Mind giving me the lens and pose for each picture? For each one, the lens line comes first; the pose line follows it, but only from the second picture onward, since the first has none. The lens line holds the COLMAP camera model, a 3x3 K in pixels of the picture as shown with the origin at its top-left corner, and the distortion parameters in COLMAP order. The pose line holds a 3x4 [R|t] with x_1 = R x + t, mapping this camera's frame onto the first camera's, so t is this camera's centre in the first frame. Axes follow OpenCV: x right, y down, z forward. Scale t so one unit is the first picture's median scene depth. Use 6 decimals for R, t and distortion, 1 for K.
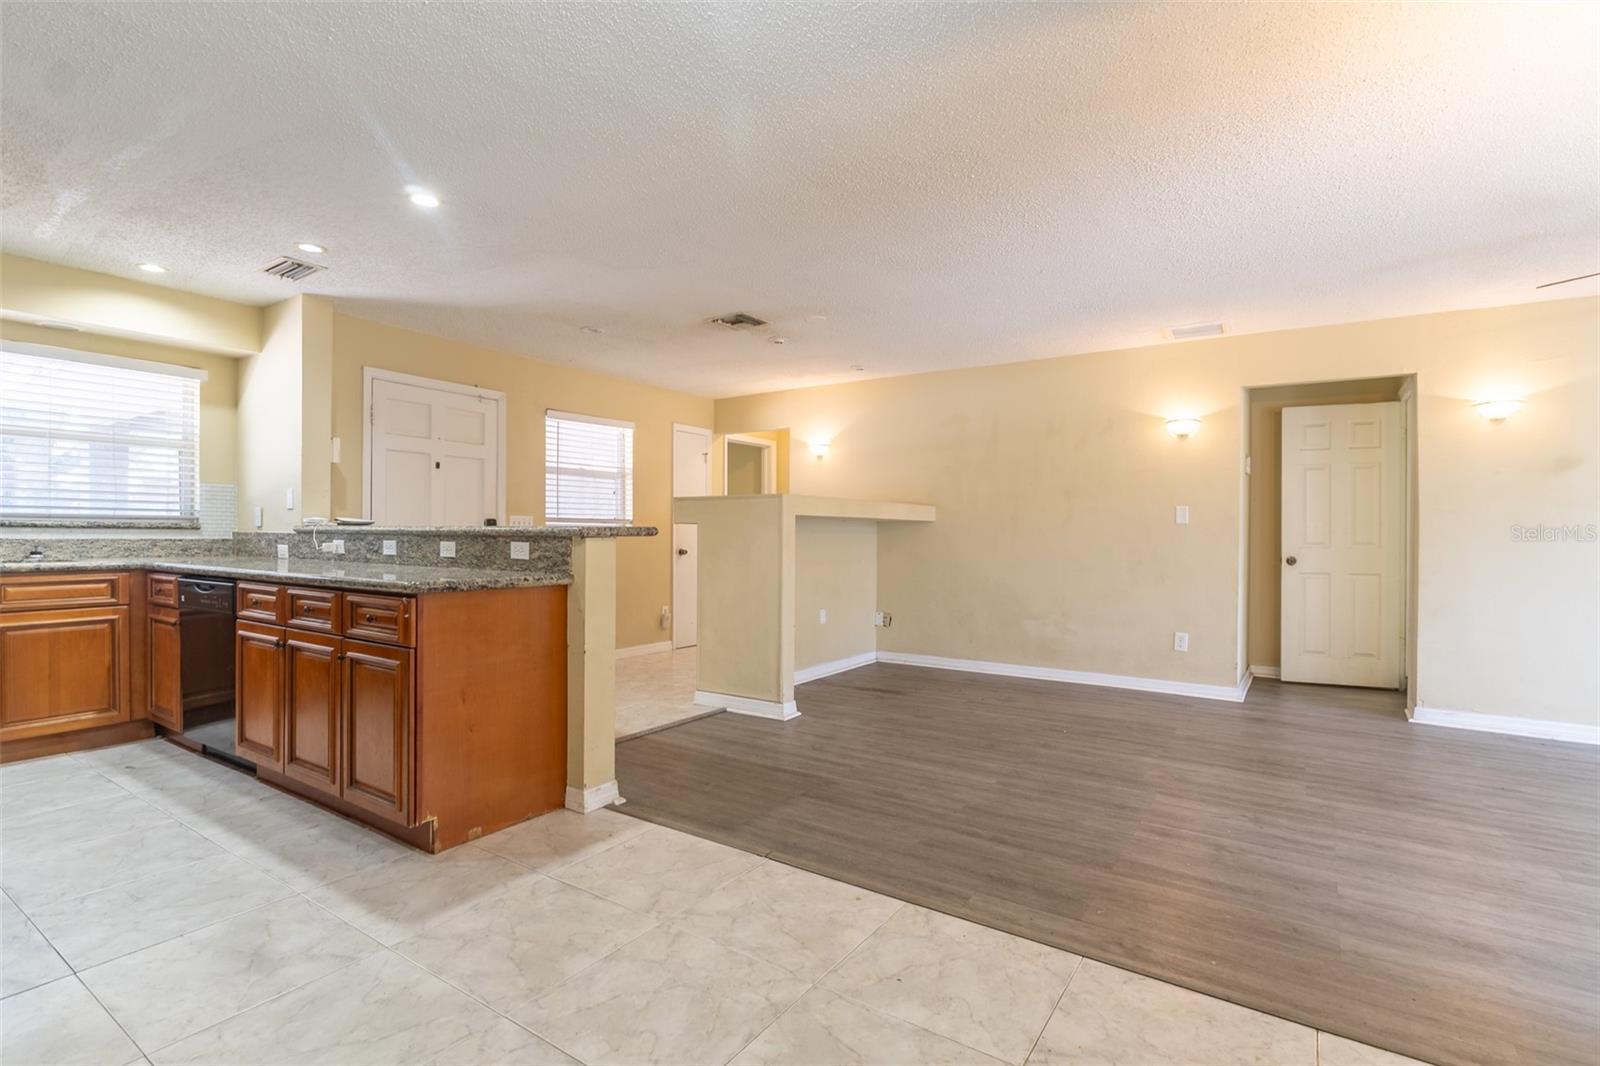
lens RADIAL K [[762.8, 0, 797.5], [0, 762.8, 536.5], [0, 0, 1]] dist [-0.005936, -0.000610]
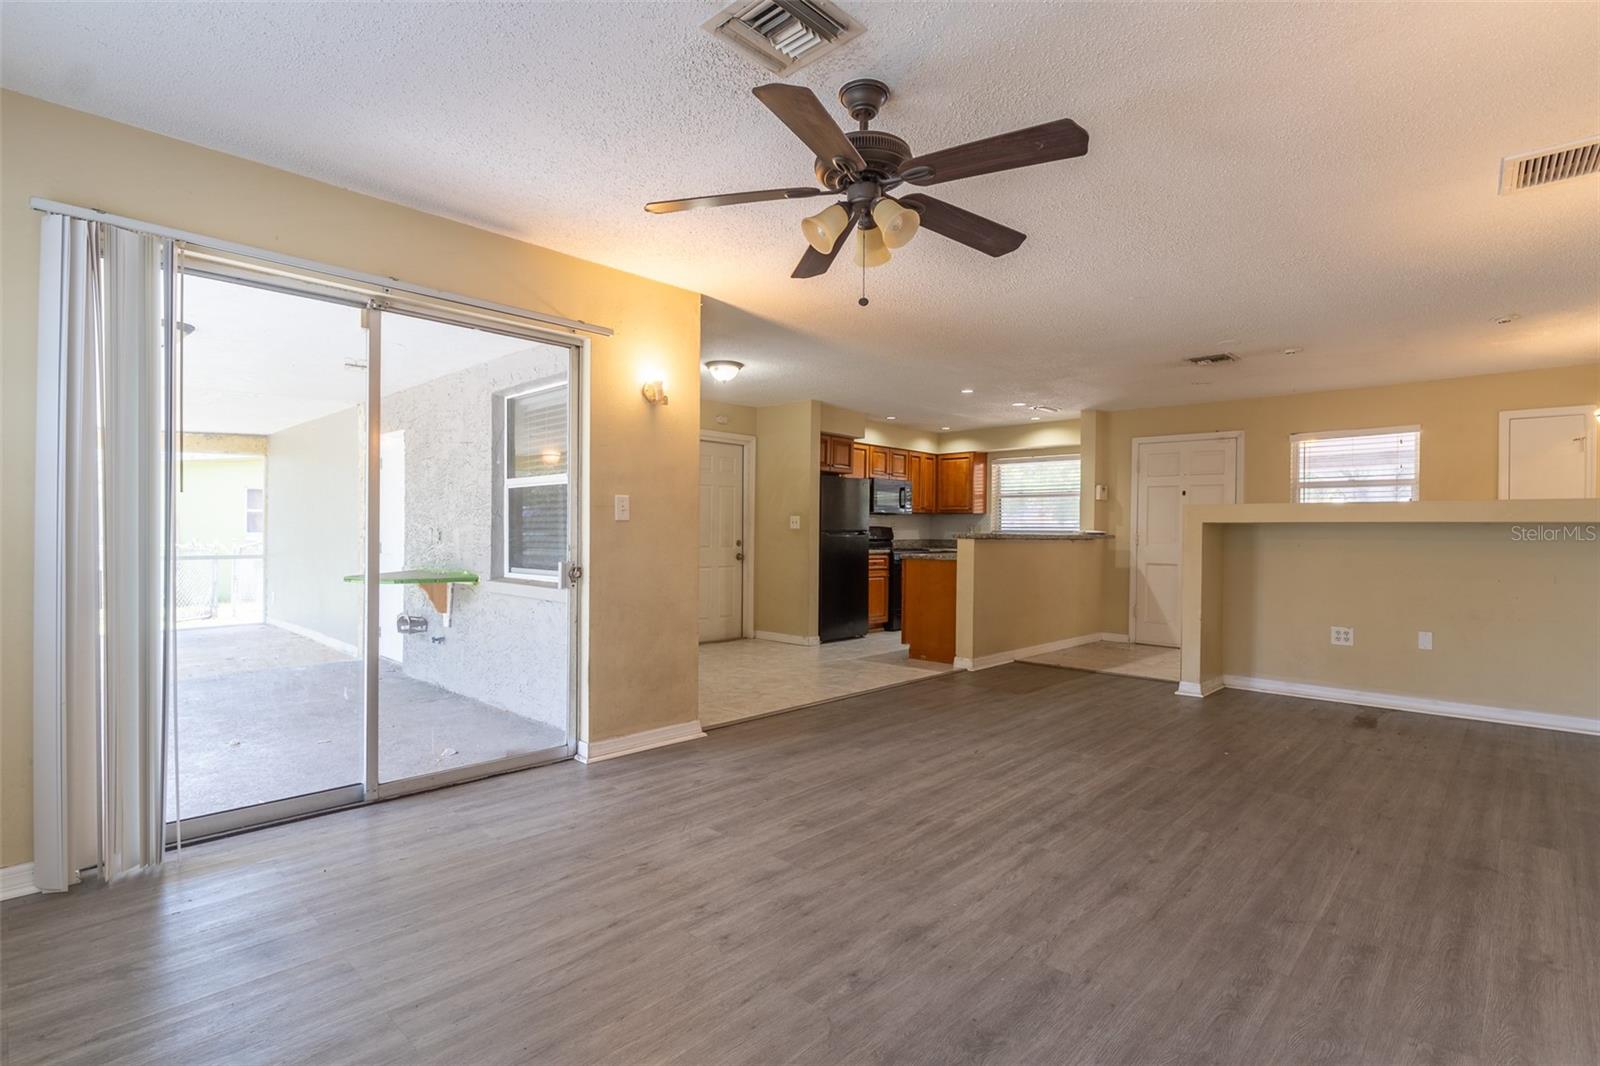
lens RADIAL K [[772.4, 0, 800.0], [0, 772.4, 533.0], [0, 0, 1]] dist [-0.002960, -0.000531]
pose [[-0.166034, -0.010639, -0.986063, 1.558558], [-0.016782, 0.999827, -0.007961, 0.008943], [0.985977, 0.015226, -0.166184, 0.746148]]
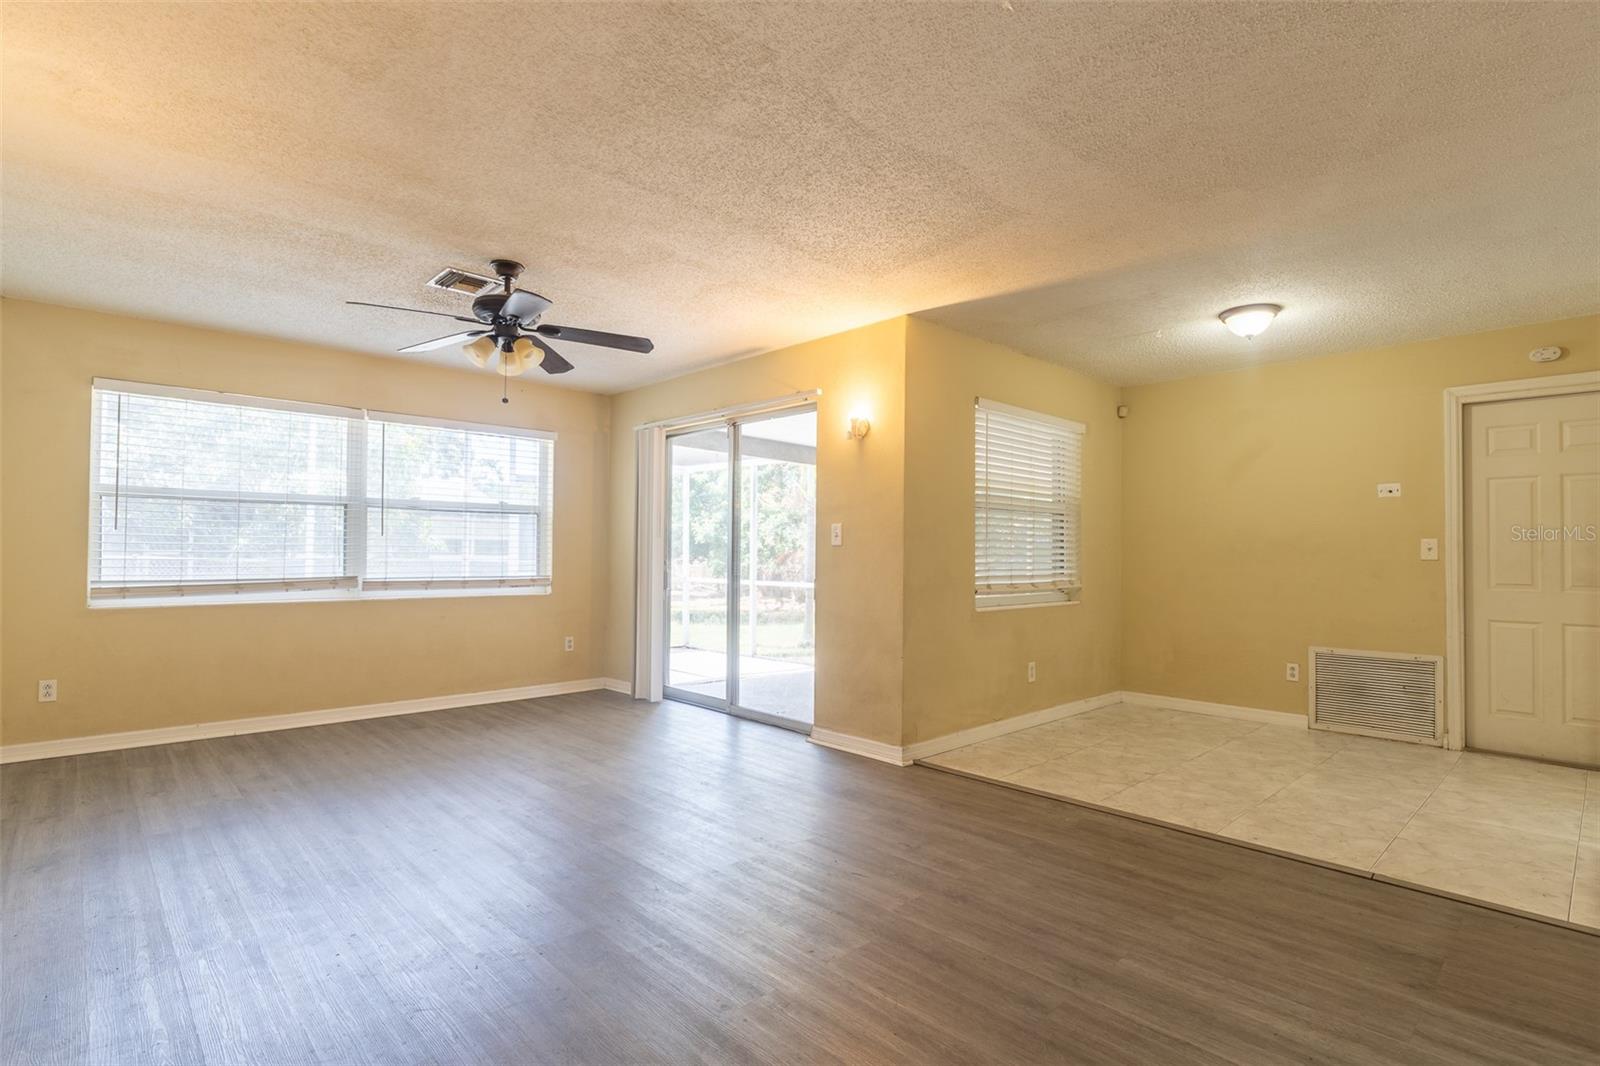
lens RADIAL K [[772.4, 0, 800.0], [0, 772.4, 533.0], [0, 0, 1]] dist [-0.002960, -0.000531]
pose [[-0.976551, -0.011324, 0.214987, 0.354198], [-0.015407, 0.999731, -0.017327, -0.010289], [-0.214733, -0.020233, -0.976463, 1.547400]]
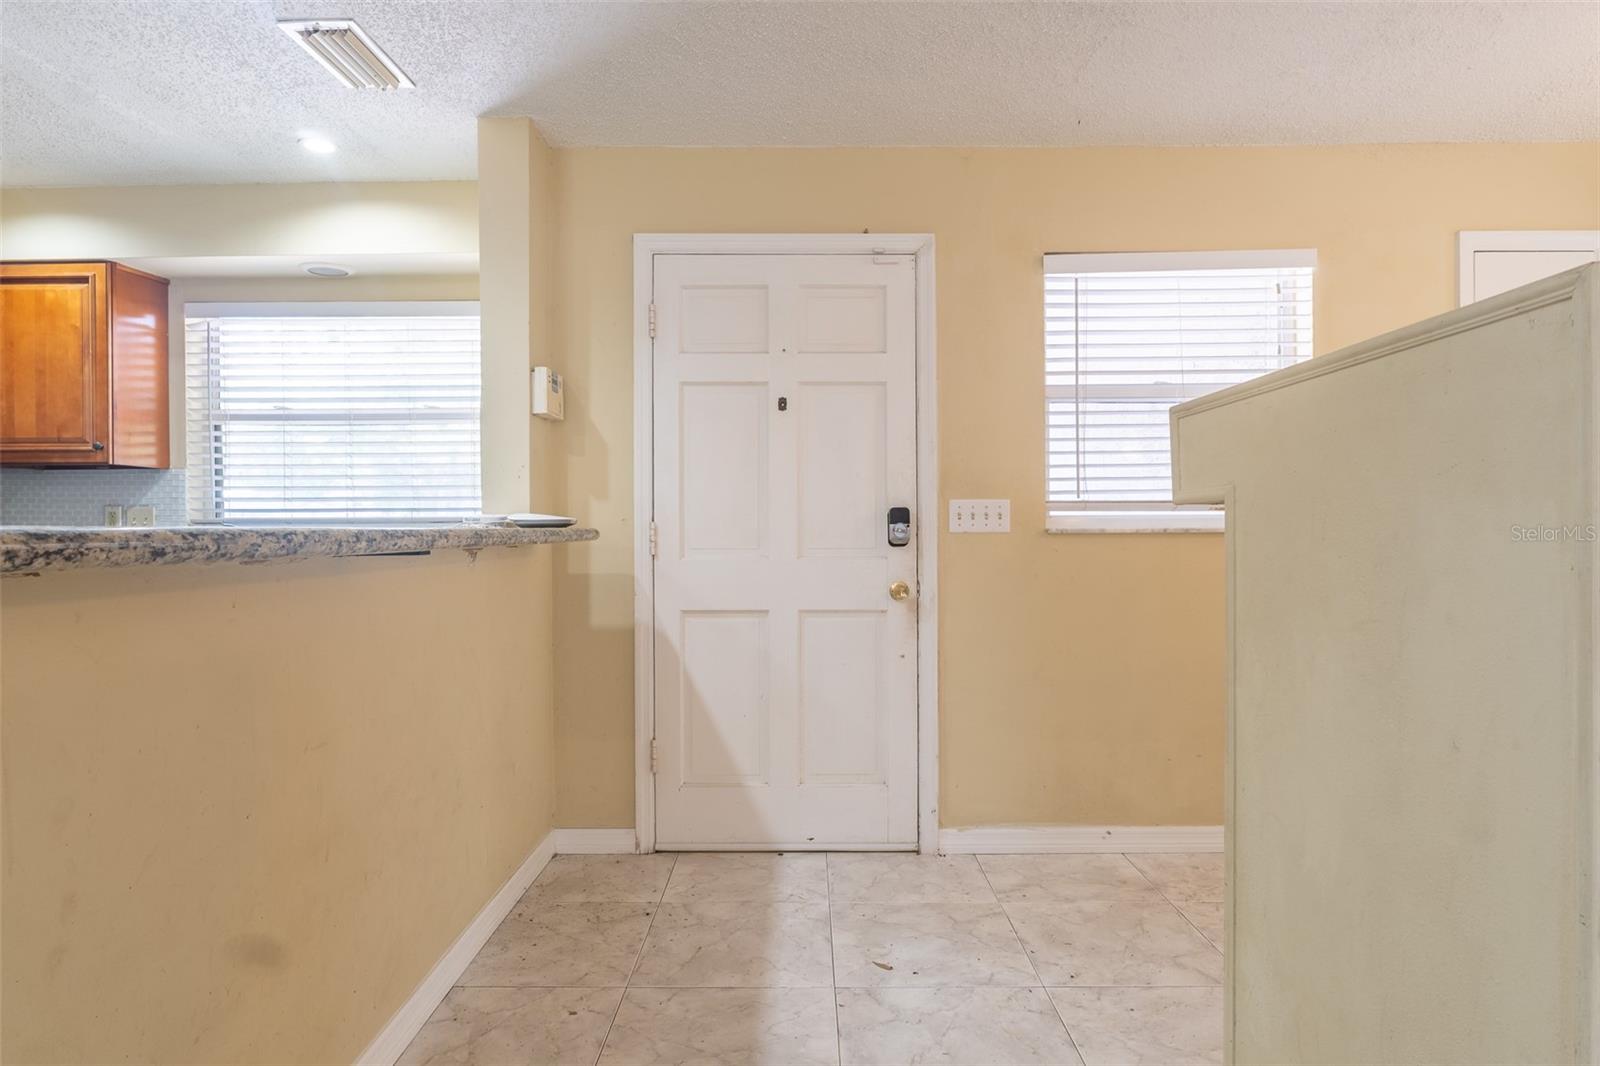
lens RADIAL K [[913.0, 0, 799.5], [0, 913.0, 538.2], [0, 0, 1]] dist [-0.003809, -0.000224]
pose [[0.553132, -0.003953, -0.833085, 0.049442], [0.006740, 0.999977, -0.000269, -0.007003], [0.833067, -0.005466, 0.553146, 0.961629]]
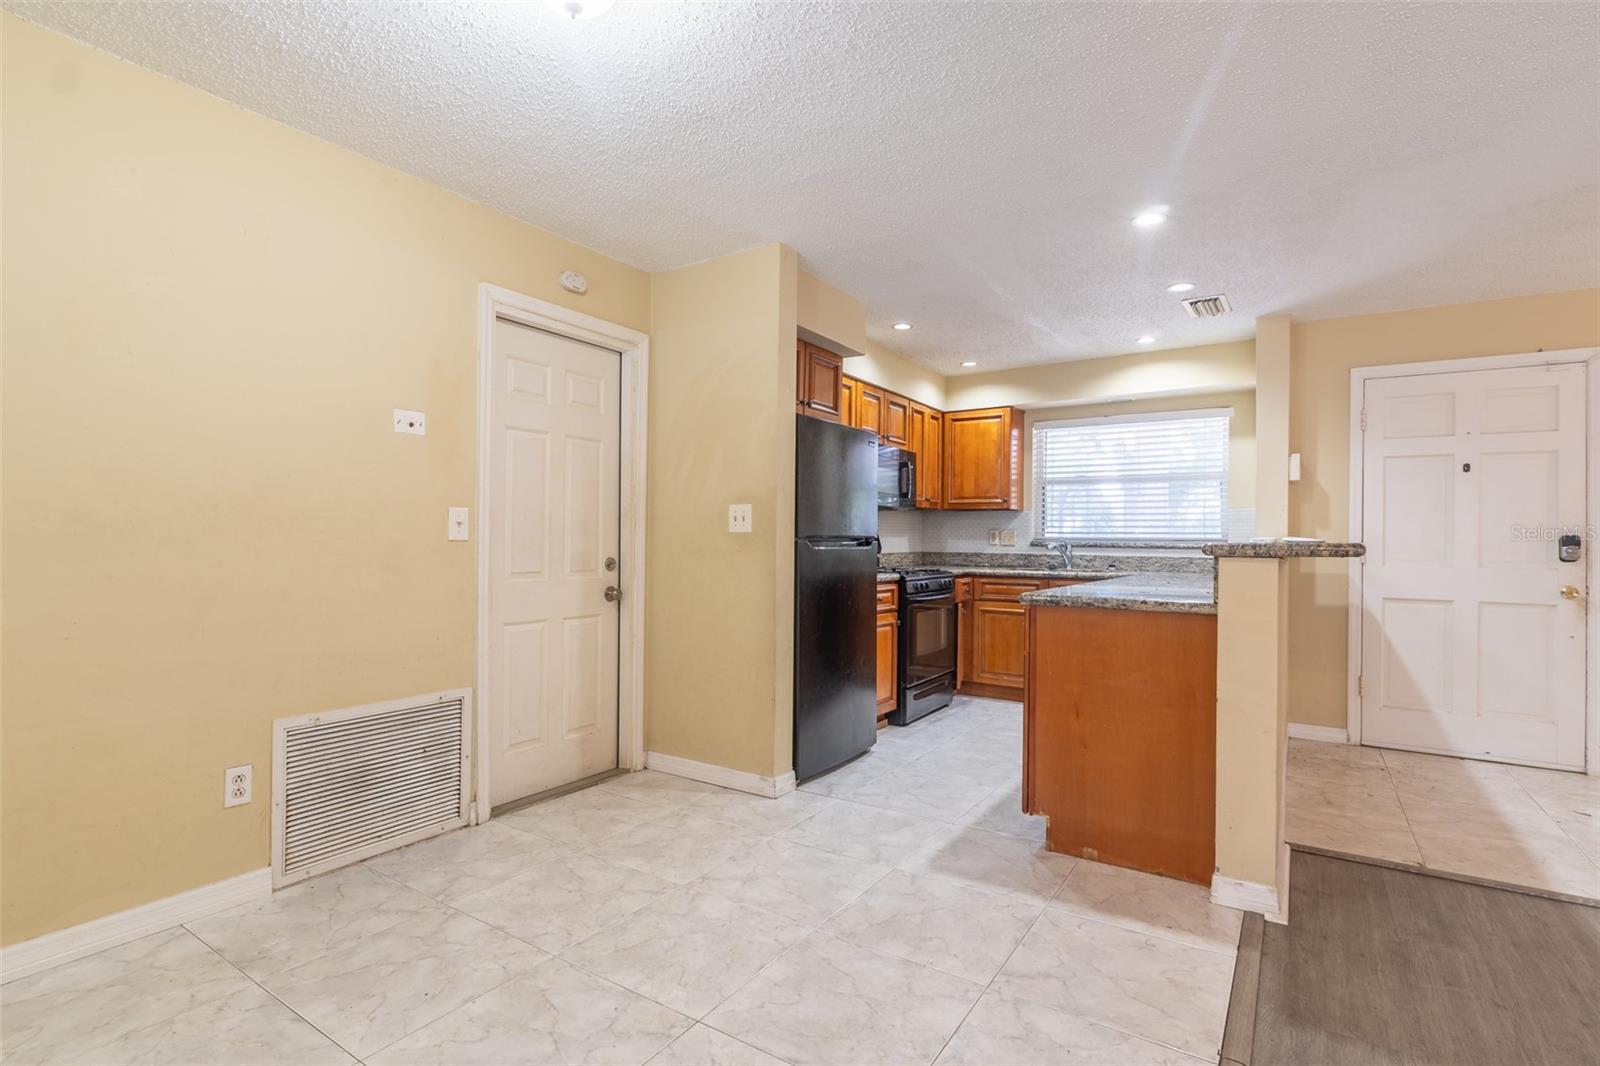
lens RADIAL K [[762.8, 0, 797.5], [0, 762.8, 536.5], [0, 0, 1]] dist [-0.005936, -0.000610]
pose [[0.008144, -0.016516, -0.999830, 0.419422], [-0.015314, 0.999744, -0.016639, -0.000319], [0.999850, 0.015447, 0.007889, 0.445089]]
